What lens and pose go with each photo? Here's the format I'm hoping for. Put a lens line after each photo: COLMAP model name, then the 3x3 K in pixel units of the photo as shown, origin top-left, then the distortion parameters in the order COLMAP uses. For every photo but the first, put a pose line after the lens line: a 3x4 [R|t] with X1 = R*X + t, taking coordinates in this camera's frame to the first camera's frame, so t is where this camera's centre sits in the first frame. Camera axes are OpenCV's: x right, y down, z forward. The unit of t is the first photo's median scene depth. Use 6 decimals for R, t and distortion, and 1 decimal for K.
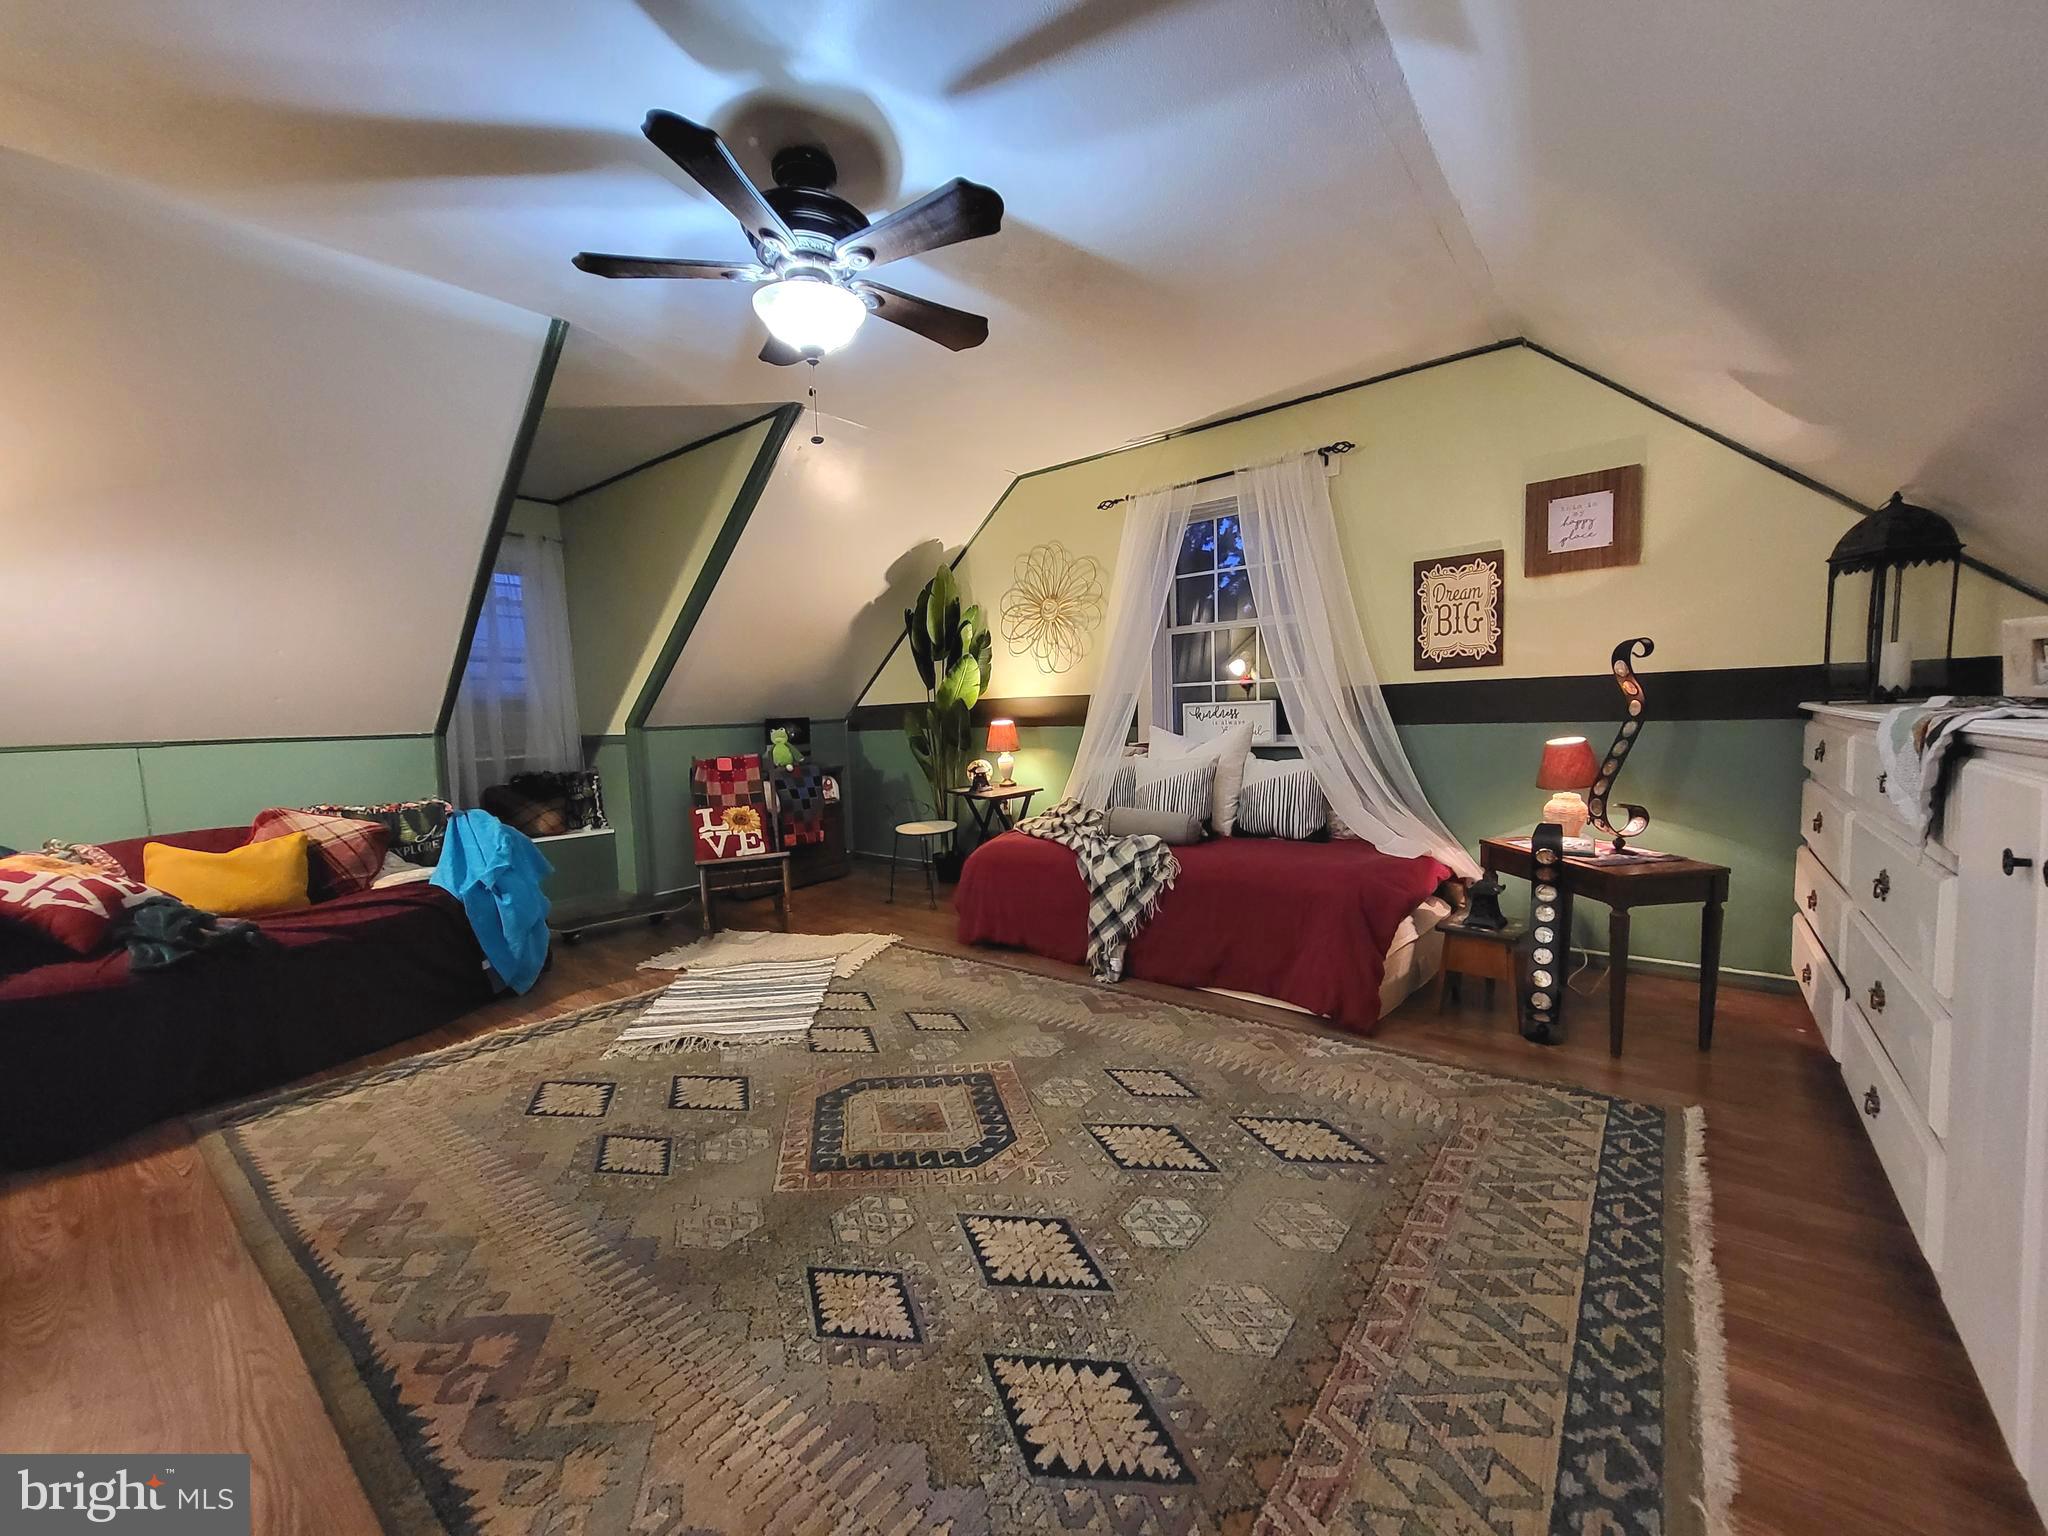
lens RADIAL K [[804.3, 0, 1027.9], [0, 804.3, 776.6], [0, 0, 1]] dist [-0.007230, 0.000160]
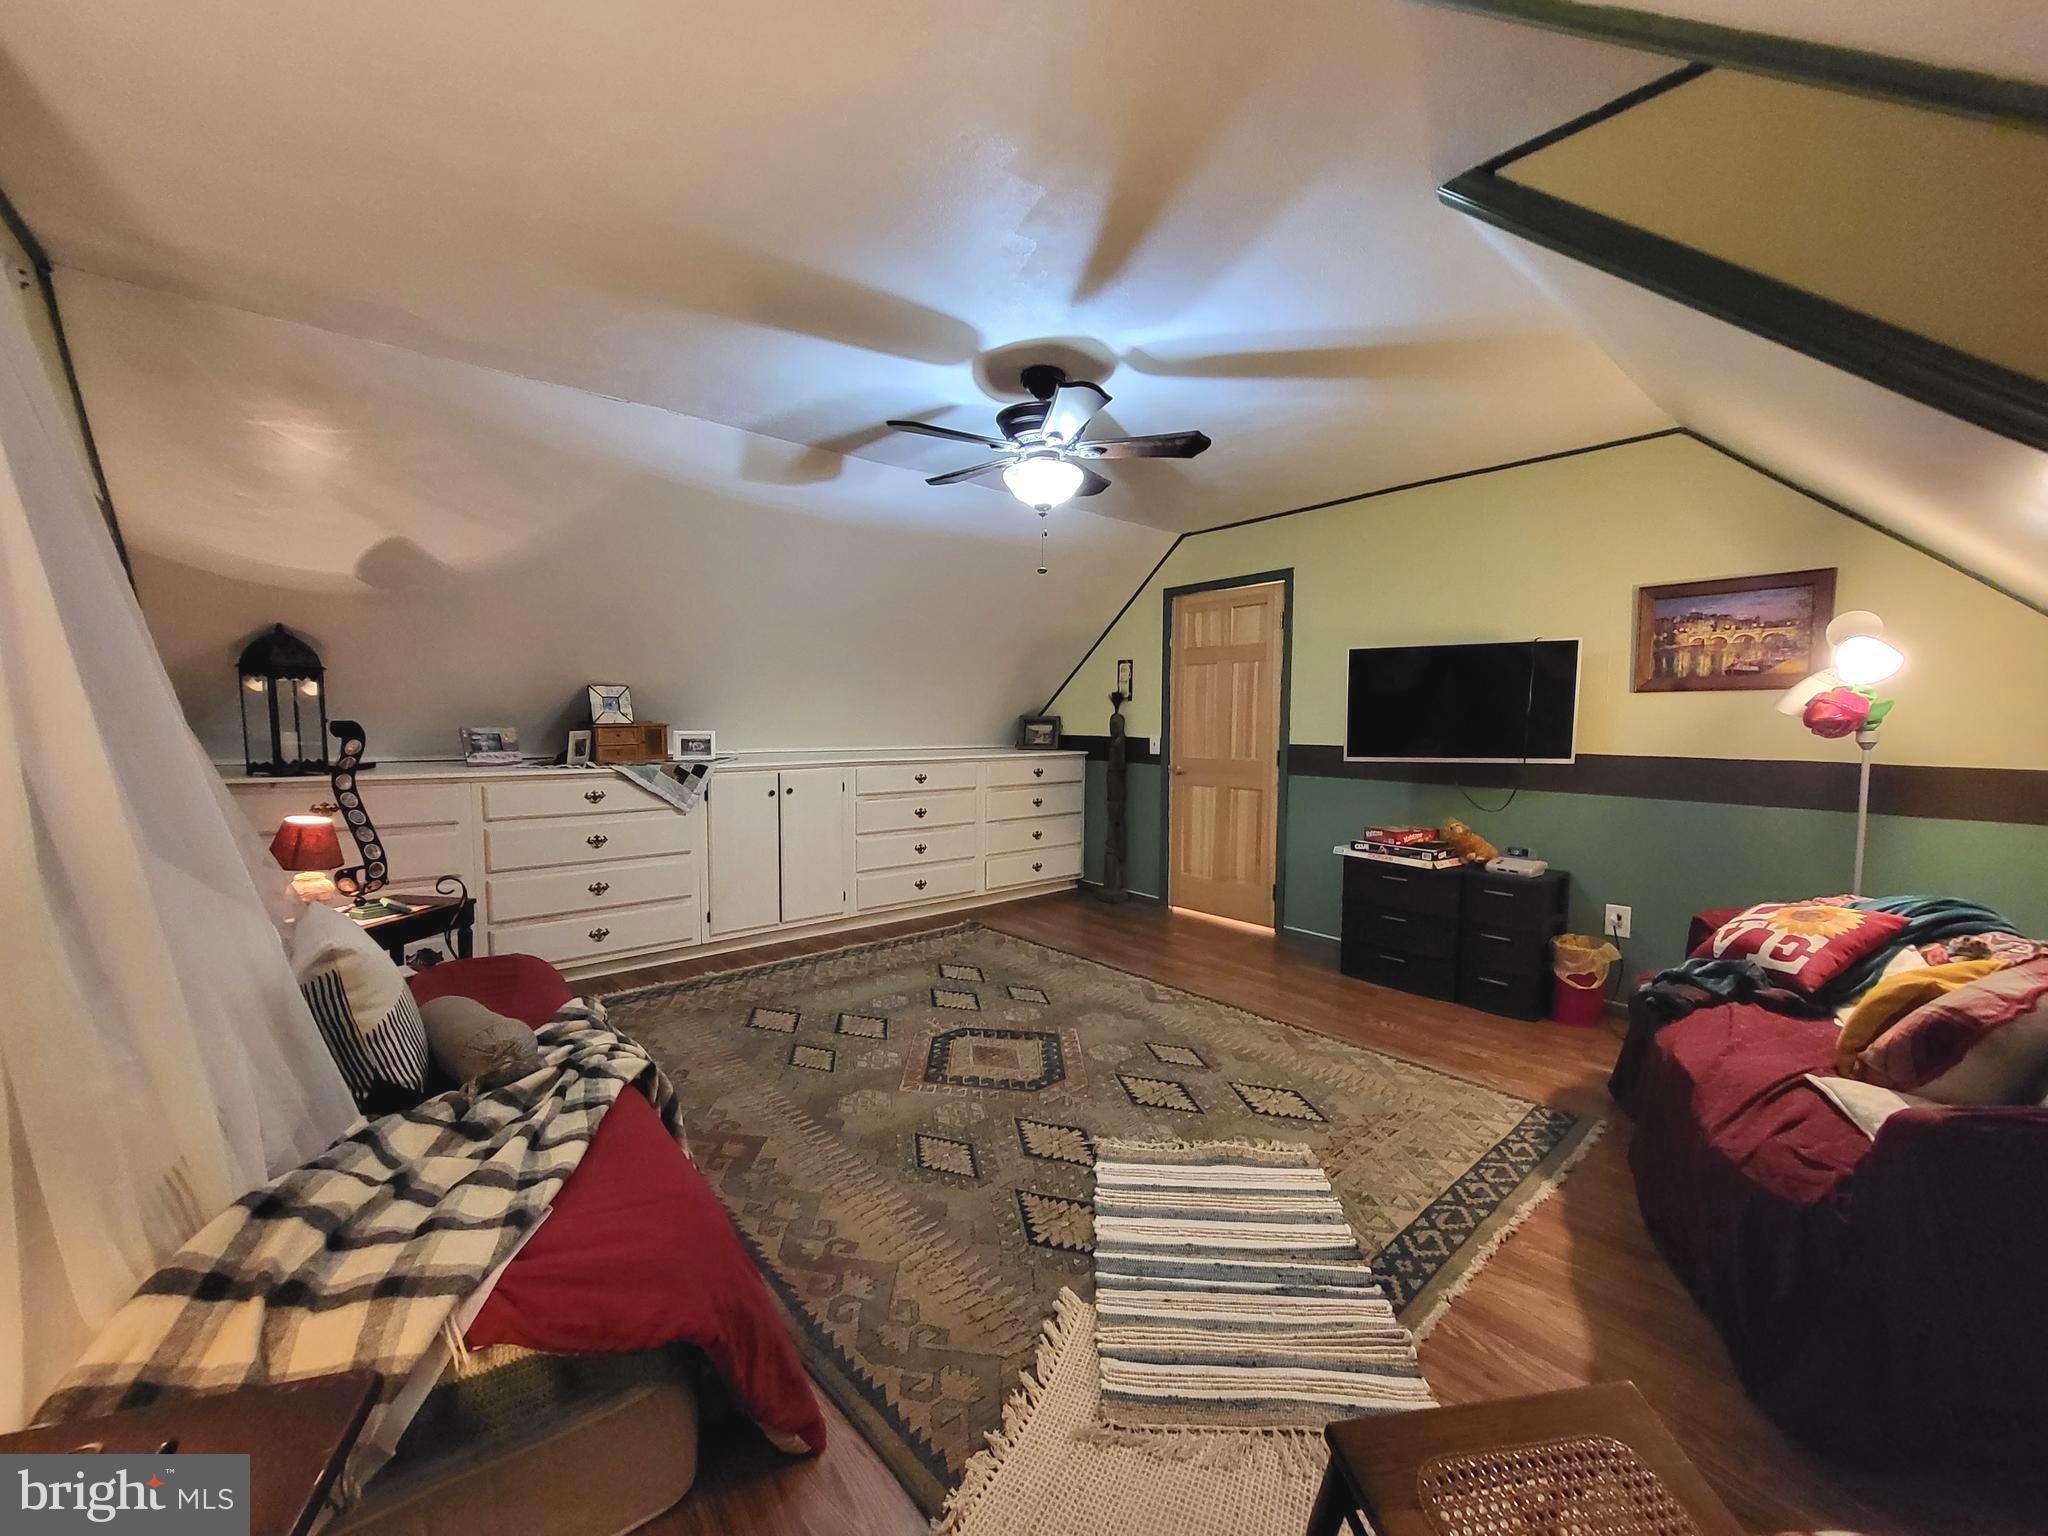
lens RADIAL K [[804.3, 0, 1027.9], [0, 804.3, 776.6], [0, 0, 1]] dist [-0.007230, 0.000160]
pose [[-0.981812, 0.008458, 0.189669, -0.457196], [0.036798, 0.988540, 0.146402, -0.257258], [-0.186257, 0.150719, -0.970872, 2.206107]]
